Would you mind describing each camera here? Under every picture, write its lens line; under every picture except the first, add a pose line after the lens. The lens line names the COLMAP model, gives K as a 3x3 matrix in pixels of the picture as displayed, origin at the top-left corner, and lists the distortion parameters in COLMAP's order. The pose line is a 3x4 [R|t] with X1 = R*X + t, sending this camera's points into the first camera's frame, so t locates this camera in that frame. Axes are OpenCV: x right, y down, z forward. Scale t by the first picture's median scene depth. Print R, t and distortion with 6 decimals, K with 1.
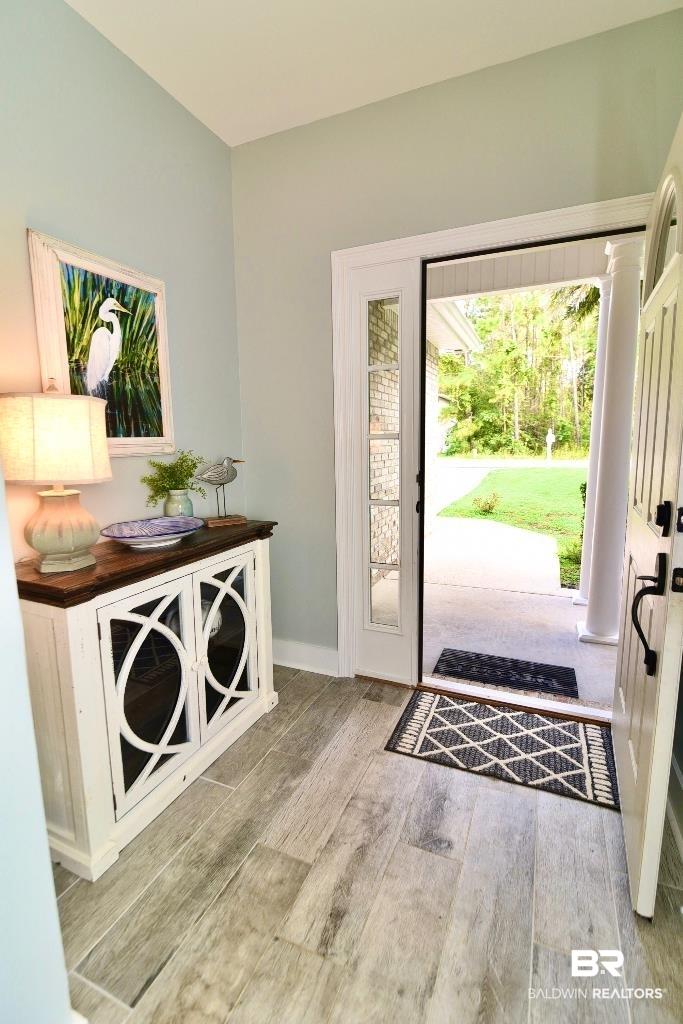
lens RADIAL K [[466.7, 0, 334.4], [0, 466.7, 508.2], [0, 0, 1]] dist [-0.019065, -0.000139]
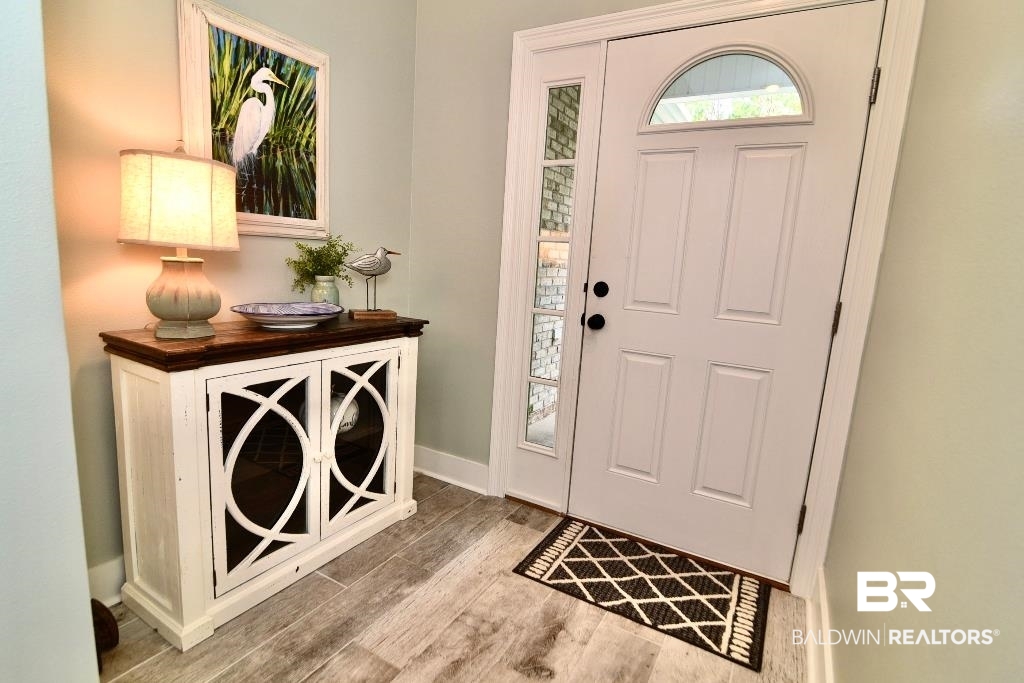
lens RADIAL K [[499.3, 0, 506.0], [0, 499.3, 349.4], [0, 0, 1]] dist [-0.016892, -0.000618]
pose [[0.990953, 0.093477, -0.096303, 0.164698], [-0.090745, 0.995348, 0.032377, 0.048606], [0.098882, -0.023345, 0.994825, 0.015438]]
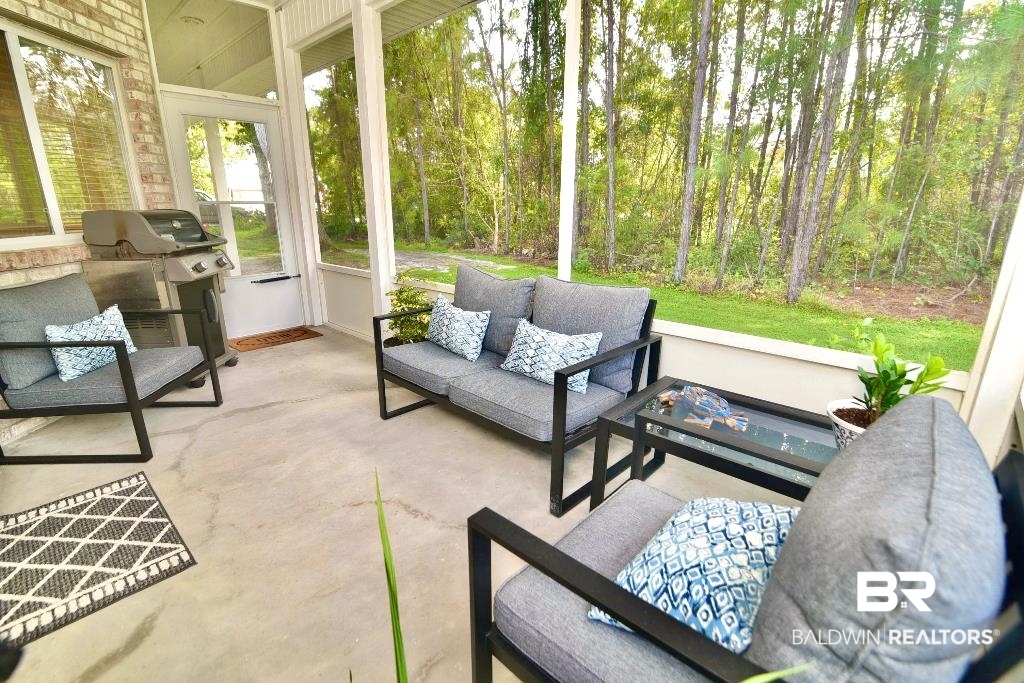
lens RADIAL K [[466.7, 0, 513.2], [0, 466.7, 341.6], [0, 0, 1]] dist [-0.019065, -0.000139]
pose [[-0.944515, -0.079185, 0.318780, -0.736288], [0.060002, 0.912582, 0.404467, -0.169348], [-0.322941, 0.401152, -0.857197, 1.507691]]
